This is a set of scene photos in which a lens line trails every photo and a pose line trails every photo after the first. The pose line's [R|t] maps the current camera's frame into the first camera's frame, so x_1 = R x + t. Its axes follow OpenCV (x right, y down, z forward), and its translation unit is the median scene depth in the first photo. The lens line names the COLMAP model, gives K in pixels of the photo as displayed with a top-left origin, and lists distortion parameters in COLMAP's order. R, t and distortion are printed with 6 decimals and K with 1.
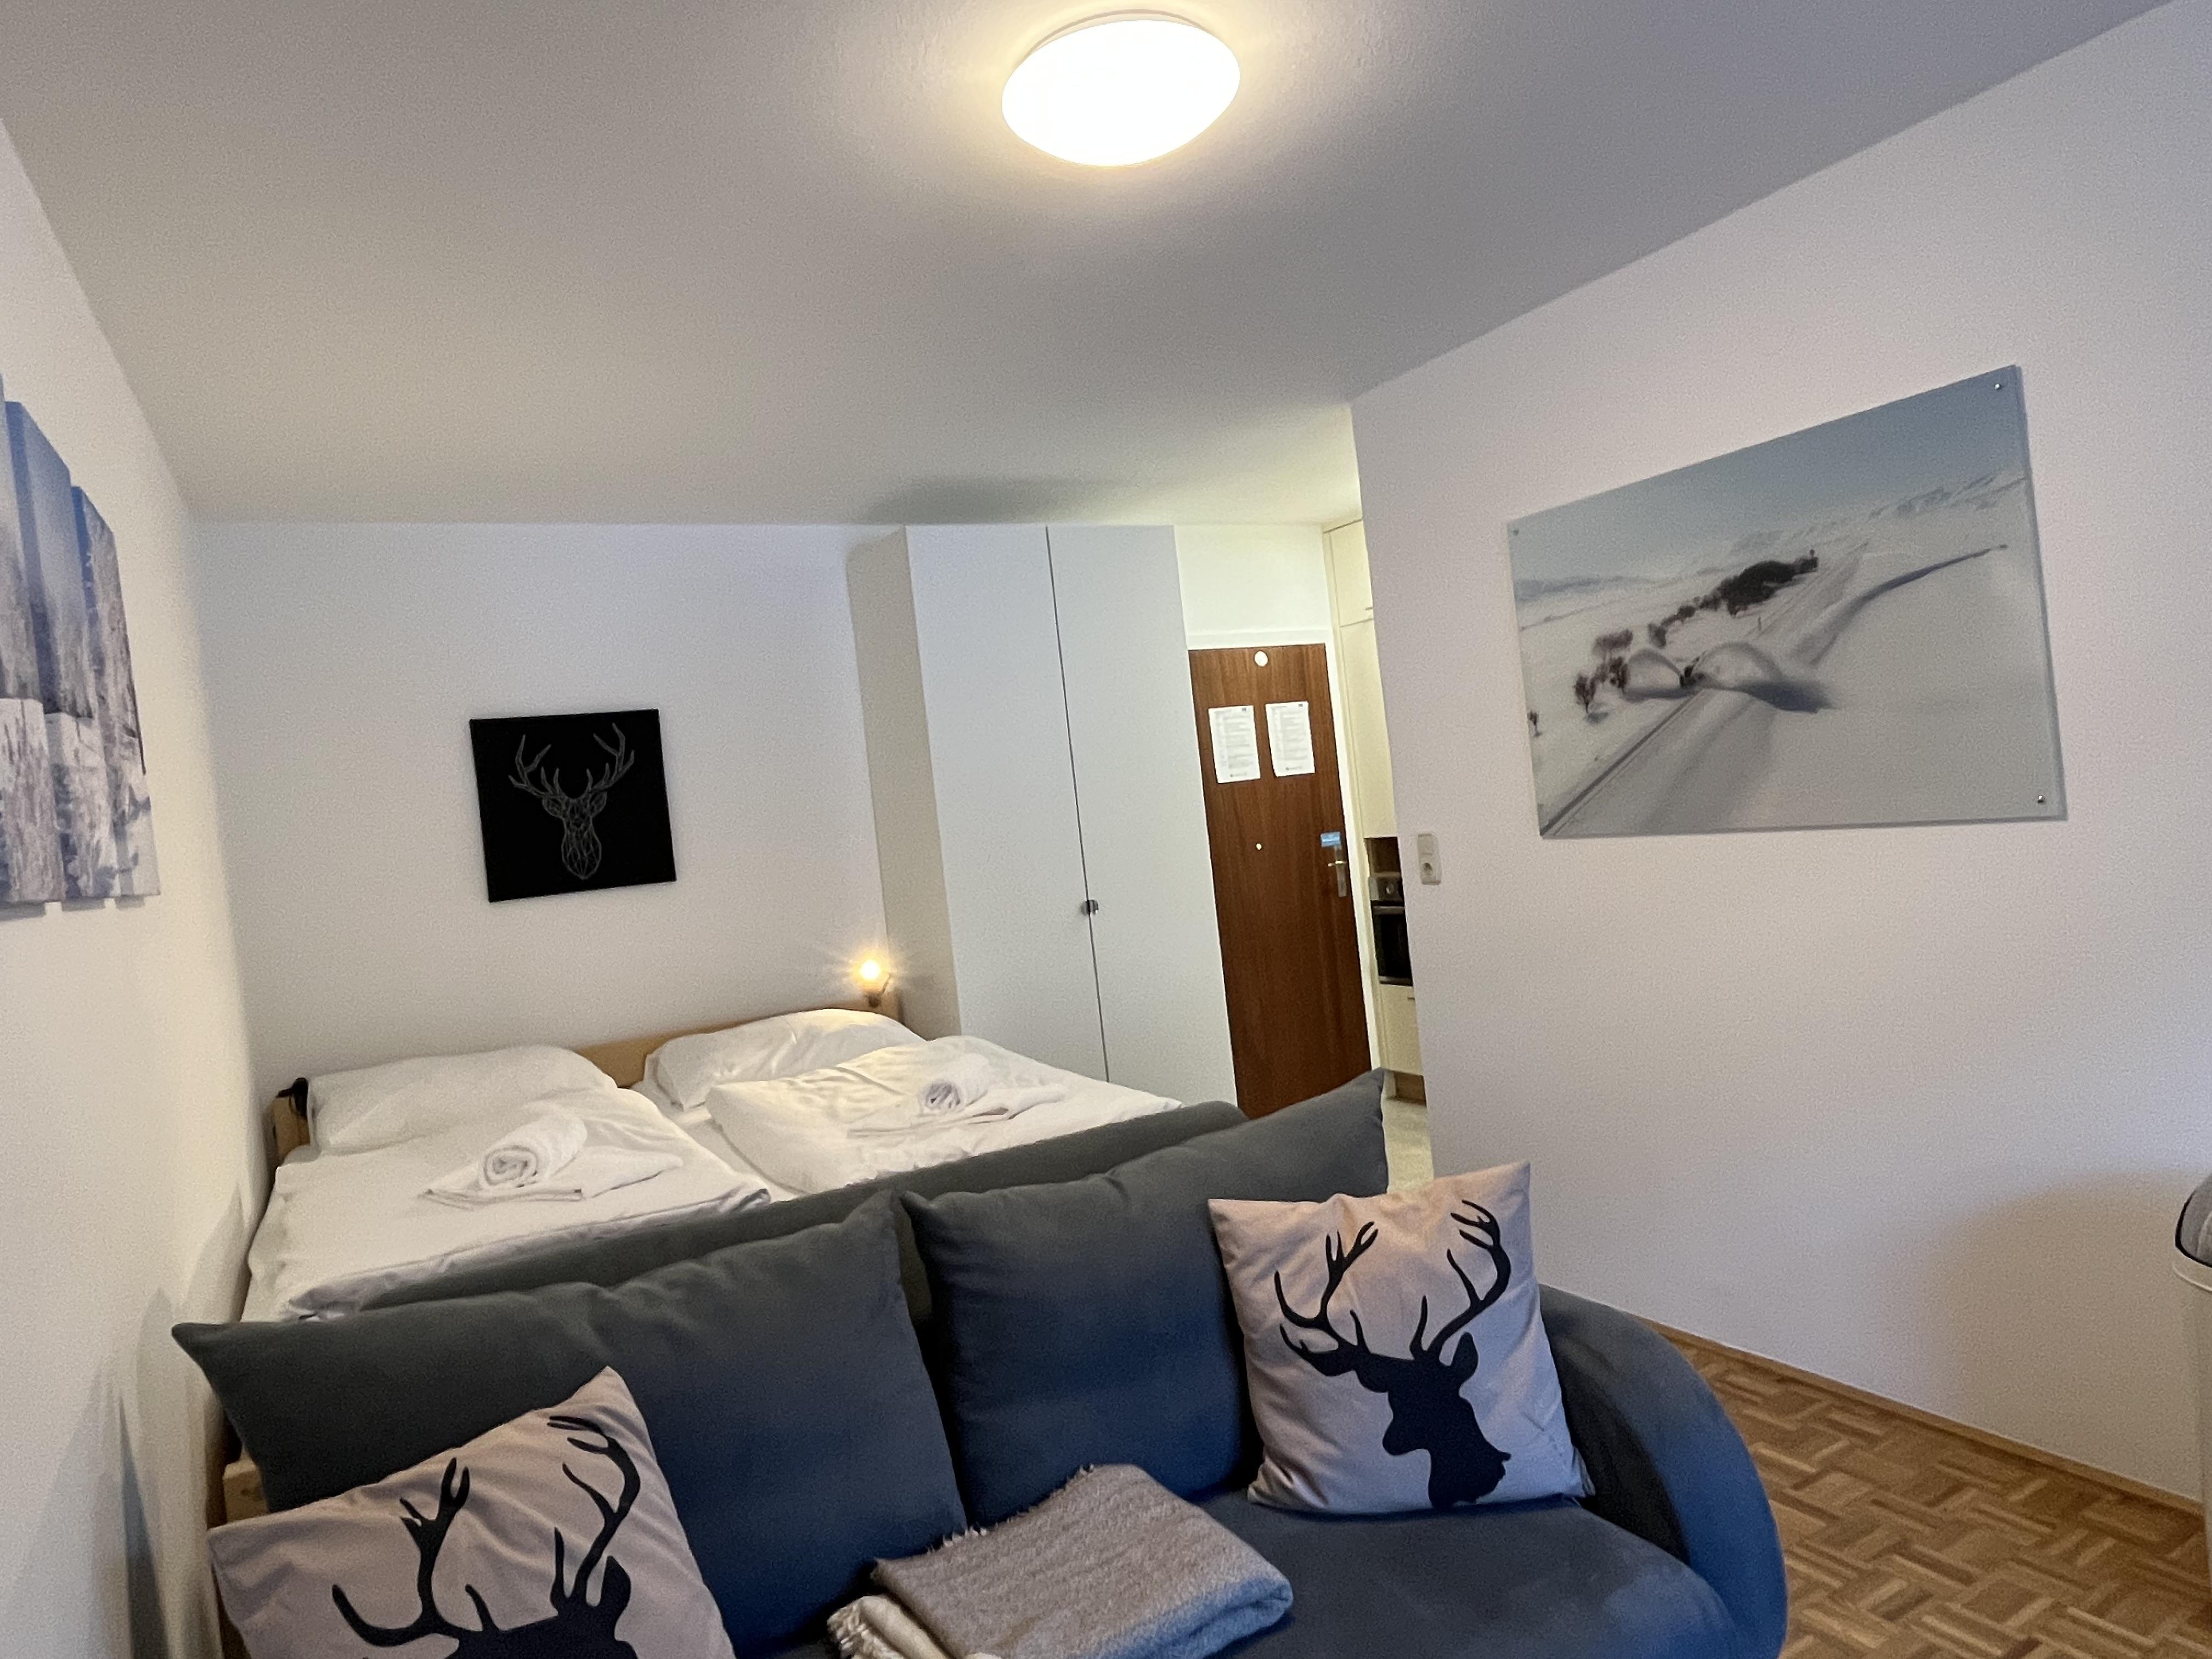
lens RADIAL K [[1328.4, 0, 1108.1], [0, 1328.4, 832.1], [0, 0, 1]] dist [-0.004241, 0.001701]
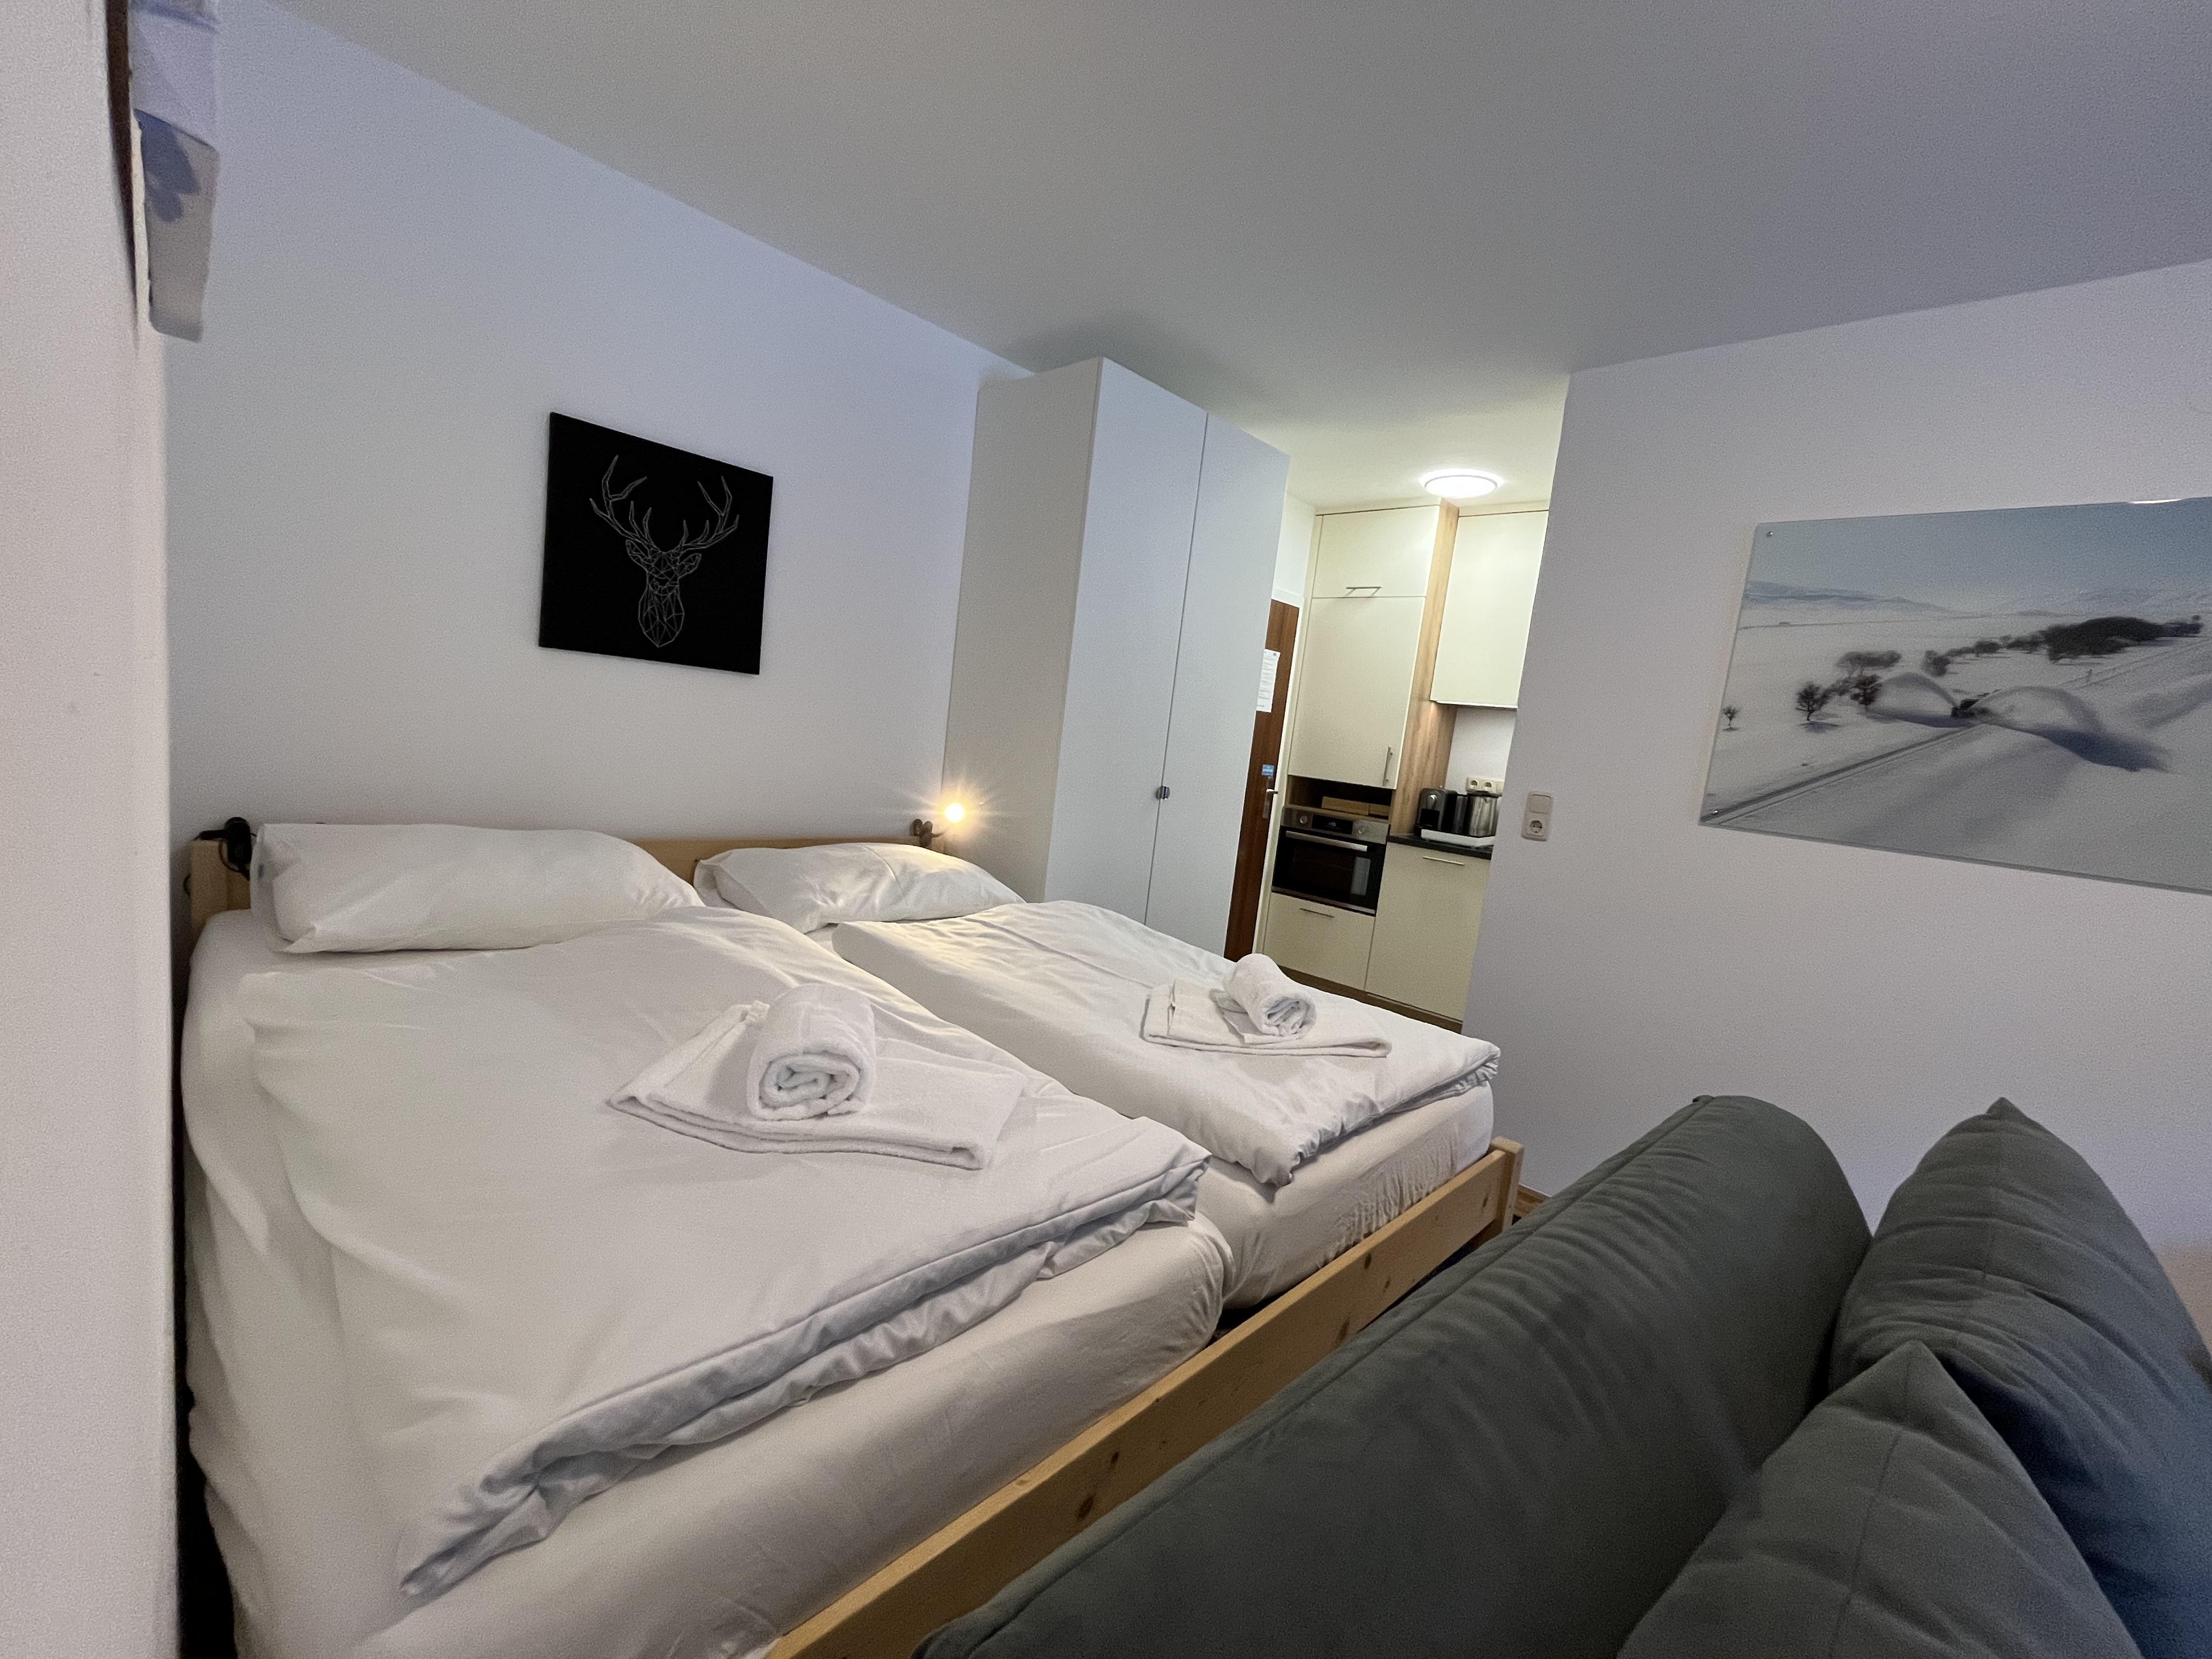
lens RADIAL K [[887.0, 0, 1104.7], [0, 887.0, 840.0], [0, 0, 1]] dist [-0.002450, 0.000422]
pose [[0.935638, 0.180882, 0.303089, -0.366606], [-0.211865, 0.974615, 0.072384, 0.072121], [-0.282302, -0.131939, 0.950209, 0.475659]]
